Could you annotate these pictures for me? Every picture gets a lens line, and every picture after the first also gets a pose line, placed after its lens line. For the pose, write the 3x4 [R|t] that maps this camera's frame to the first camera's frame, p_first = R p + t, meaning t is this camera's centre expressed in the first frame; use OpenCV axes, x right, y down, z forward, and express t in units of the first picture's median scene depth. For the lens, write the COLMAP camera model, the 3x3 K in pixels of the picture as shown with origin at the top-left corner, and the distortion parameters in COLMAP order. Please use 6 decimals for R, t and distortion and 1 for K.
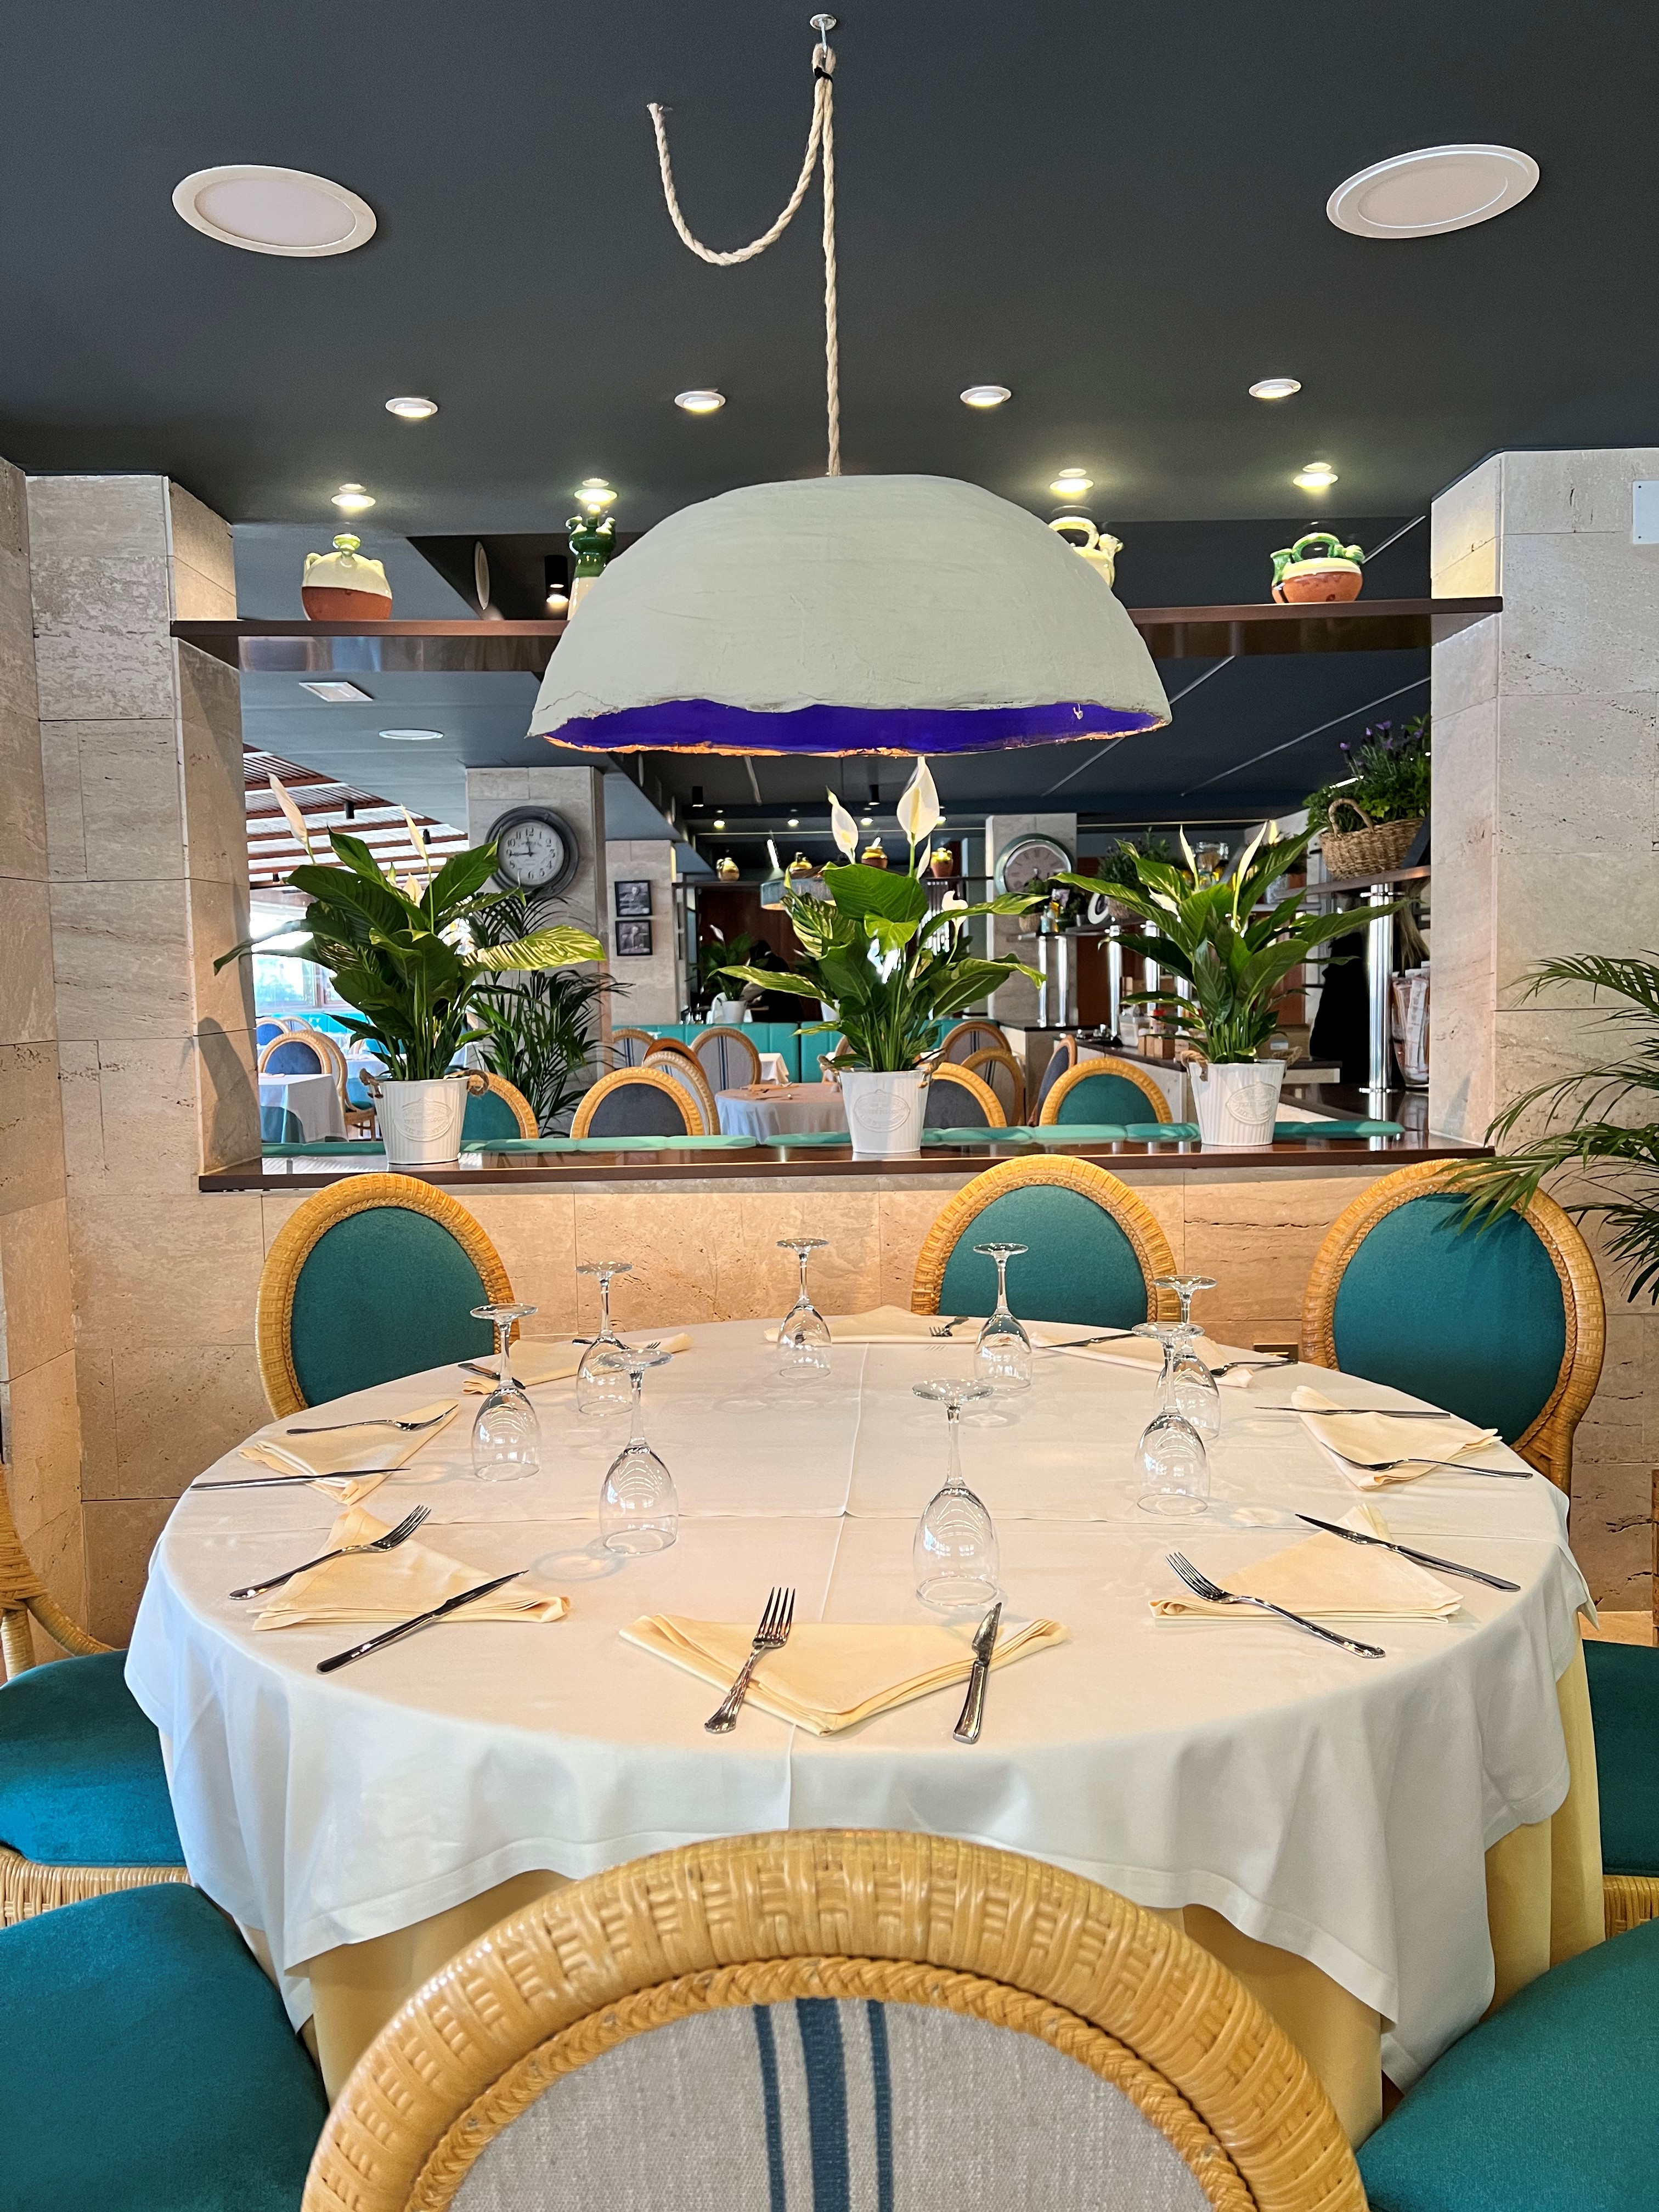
lens RADIAL K [[1664.9, 0, 829.5], [0, 1664.9, 1106.0], [0, 0, 1]] dist [0.003665, 0.001553]
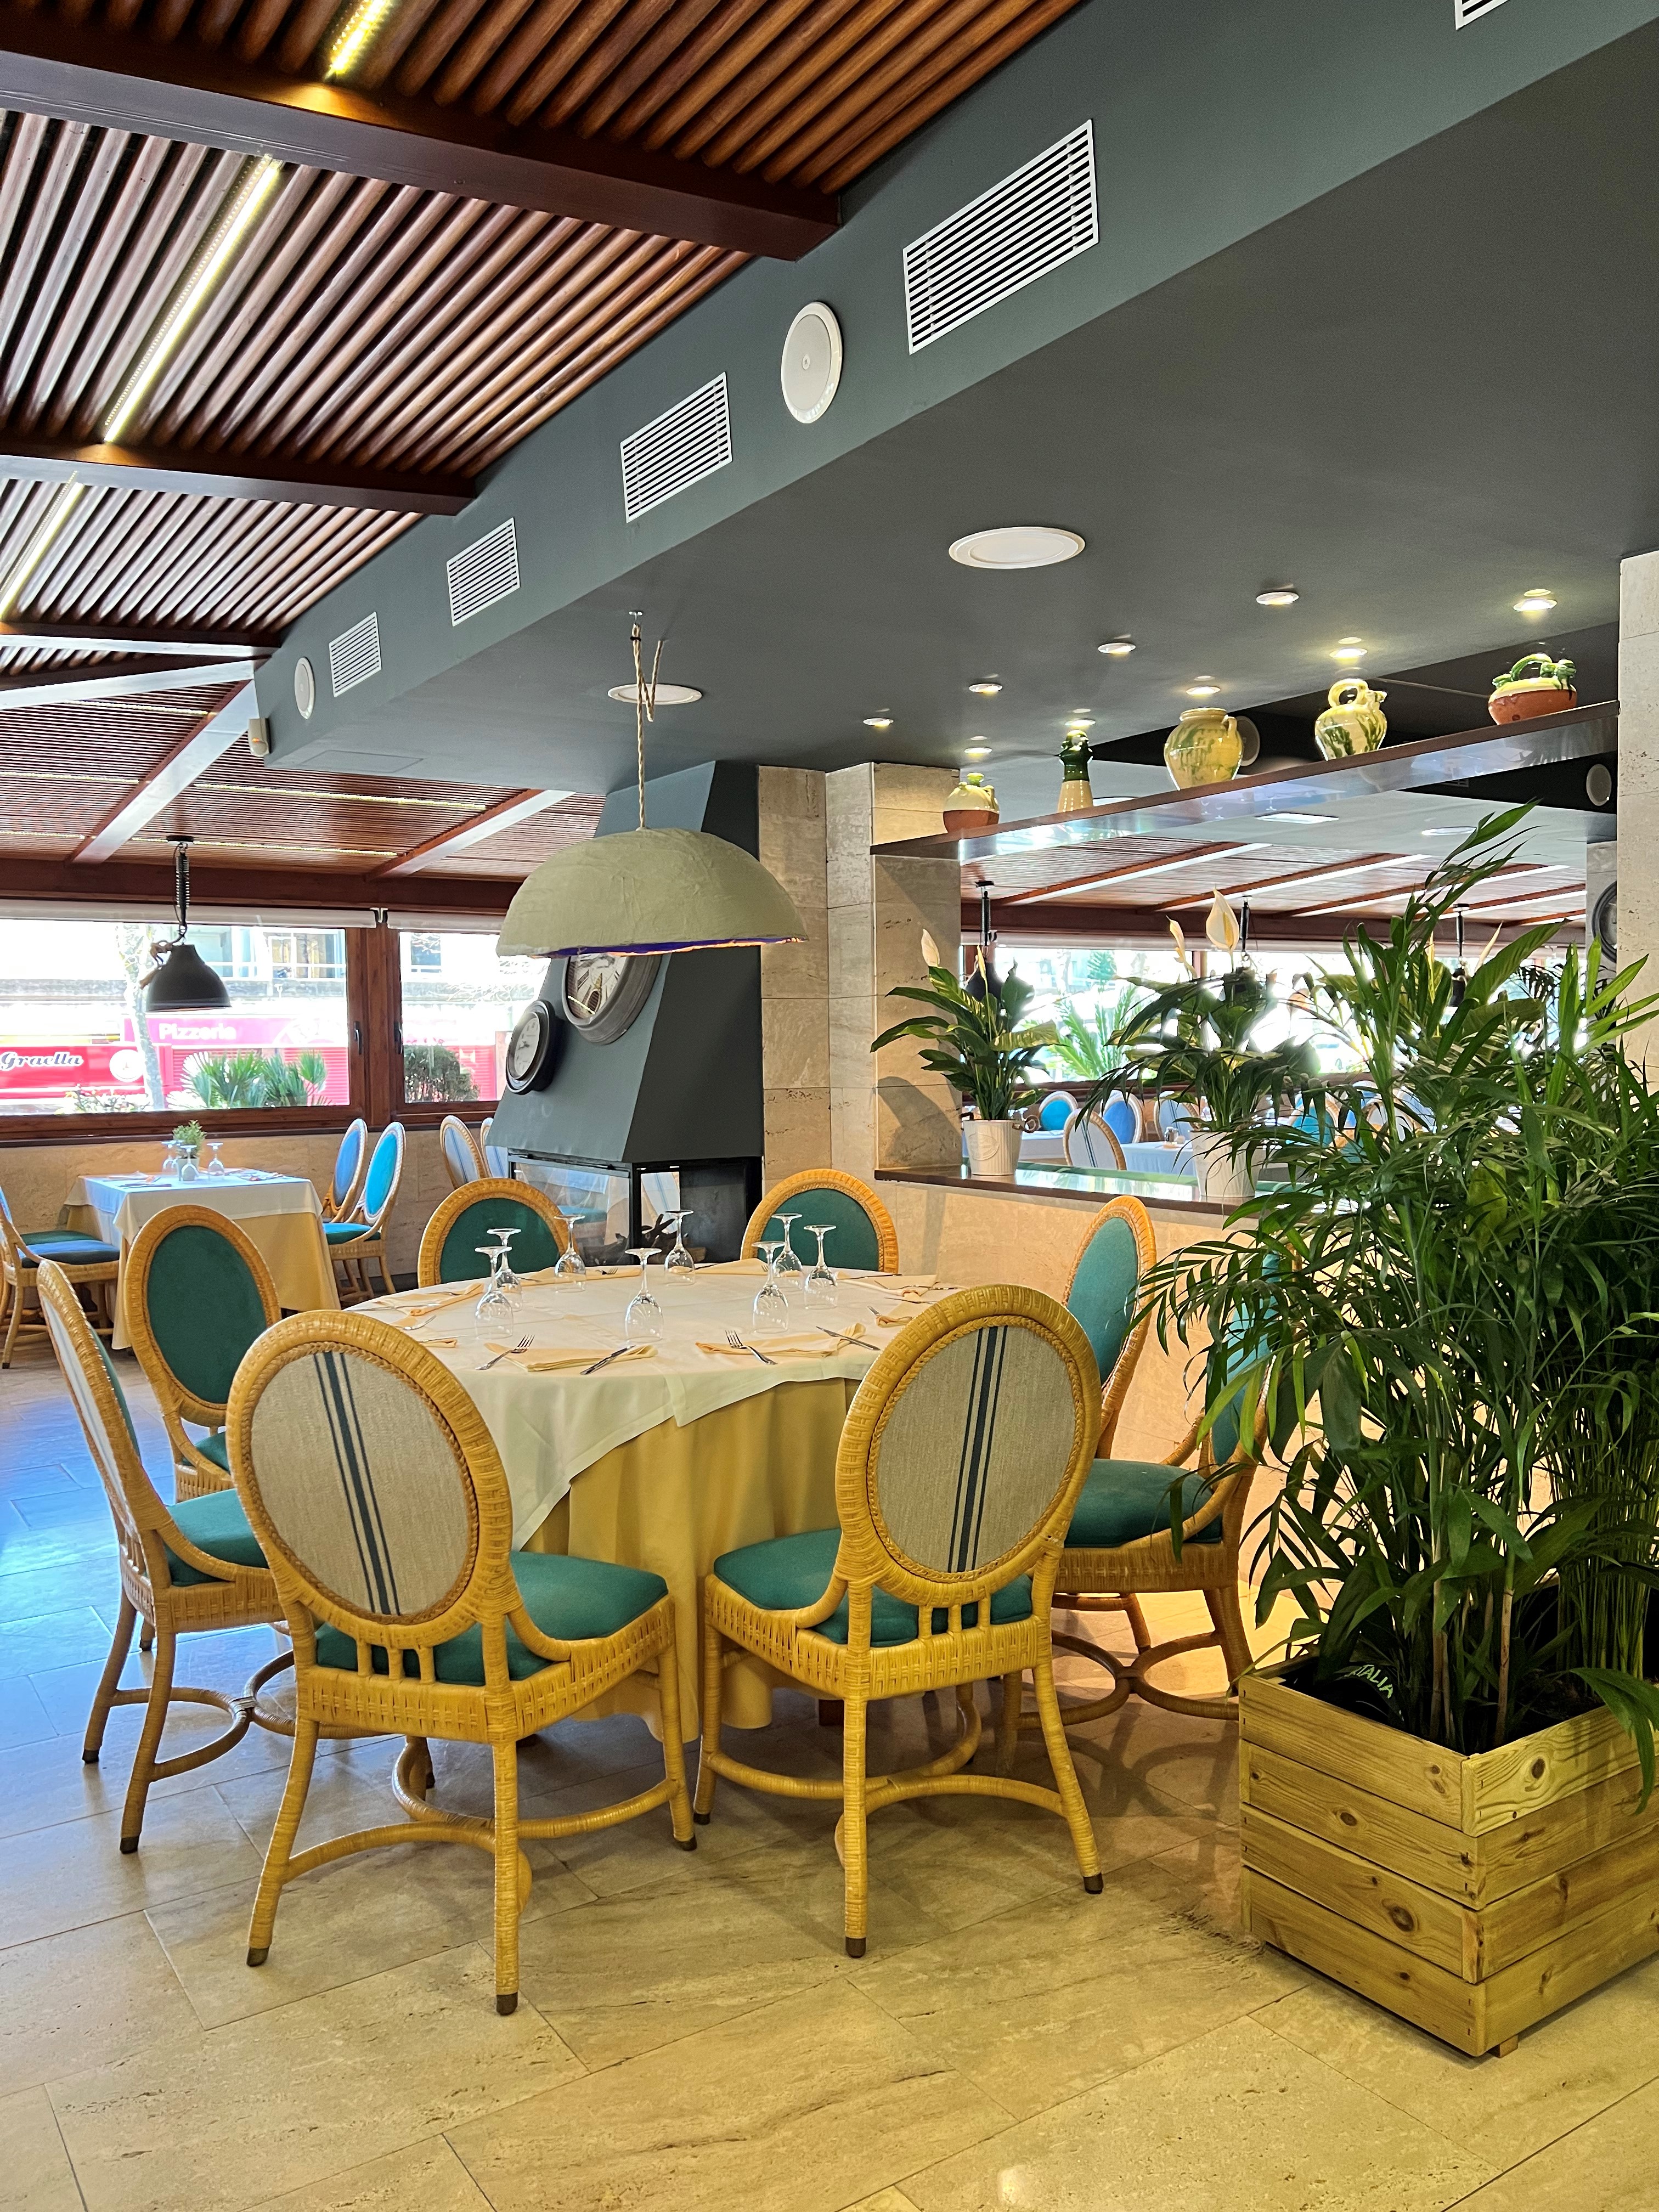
lens RADIAL K [[1663.2, 0, 829.9], [0, 1663.2, 1145.8], [0, 0, 1]] dist [0.059564, -0.000145]
pose [[0.534991, 0.065626, -0.842305, 1.016364], [-0.067552, 0.997109, 0.034782, -0.038179], [0.842153, 0.038291, 0.537878, 0.049420]]
